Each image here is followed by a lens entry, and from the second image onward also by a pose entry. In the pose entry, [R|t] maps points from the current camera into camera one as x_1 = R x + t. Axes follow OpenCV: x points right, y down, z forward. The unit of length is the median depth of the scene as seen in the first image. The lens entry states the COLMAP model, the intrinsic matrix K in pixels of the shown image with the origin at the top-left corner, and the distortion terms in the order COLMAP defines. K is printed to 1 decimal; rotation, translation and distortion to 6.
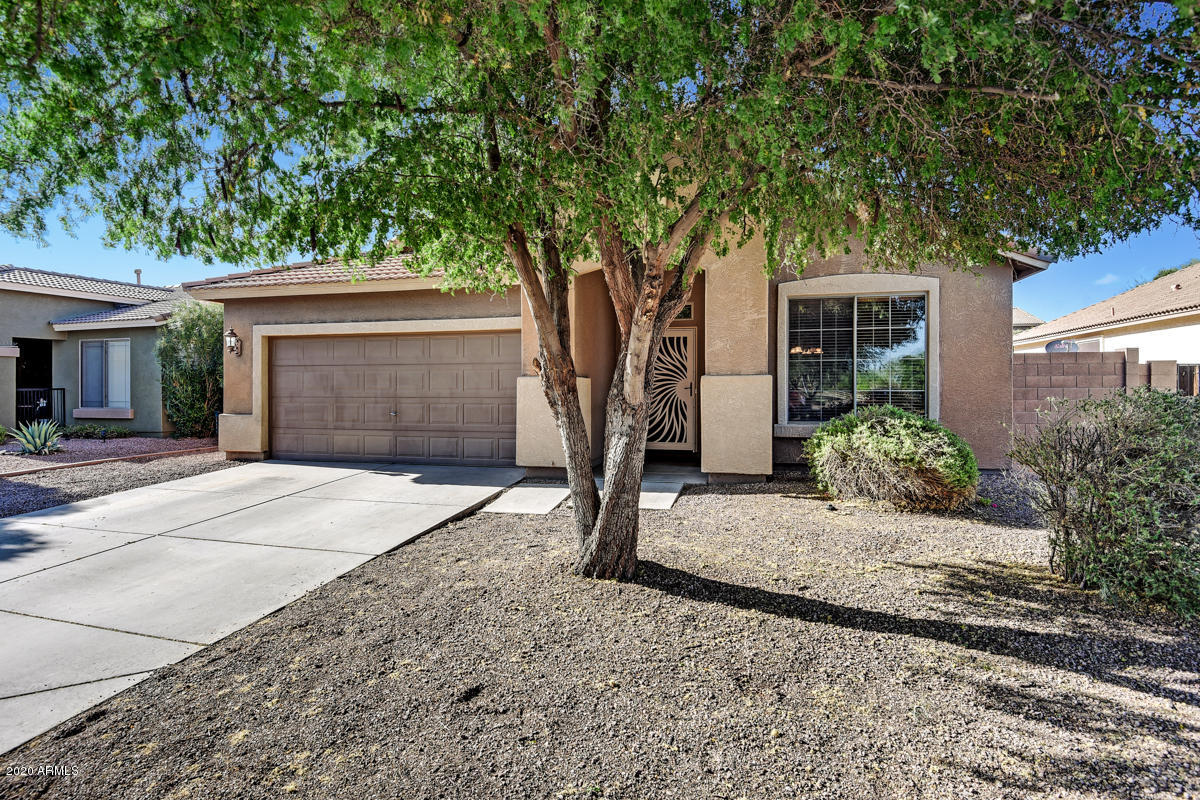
lens RADIAL K [[614.8, 0, 600.7], [0, 614.8, 385.9], [0, 0, 1]] dist [0.000348, 0.000019]
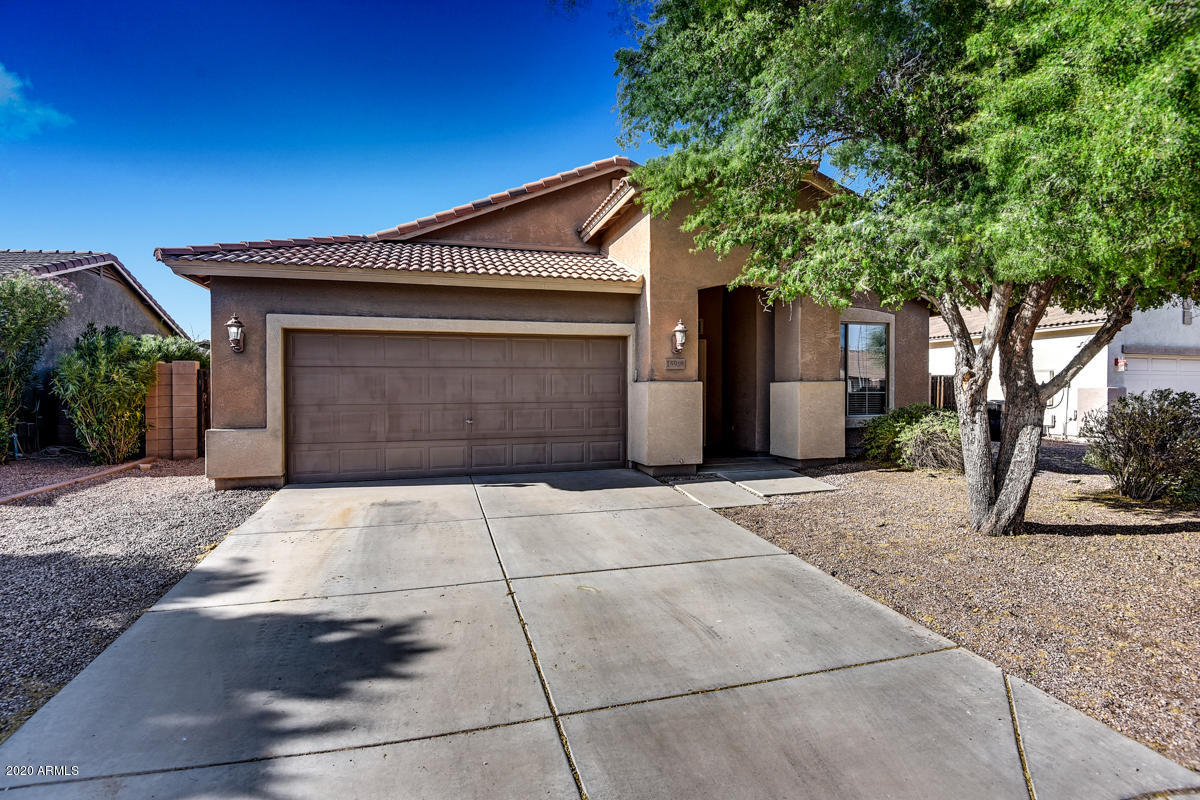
lens RADIAL K [[575.5, 0, 603.9], [0, 575.5, 401.5], [0, 0, 1]] dist [-0.001361, -0.000217]
pose [[0.855453, -0.013294, 0.517710, -0.594705], [0.003292, 0.999790, 0.020234, -0.000846], [-0.517870, -0.015605, 0.855317, 0.160397]]
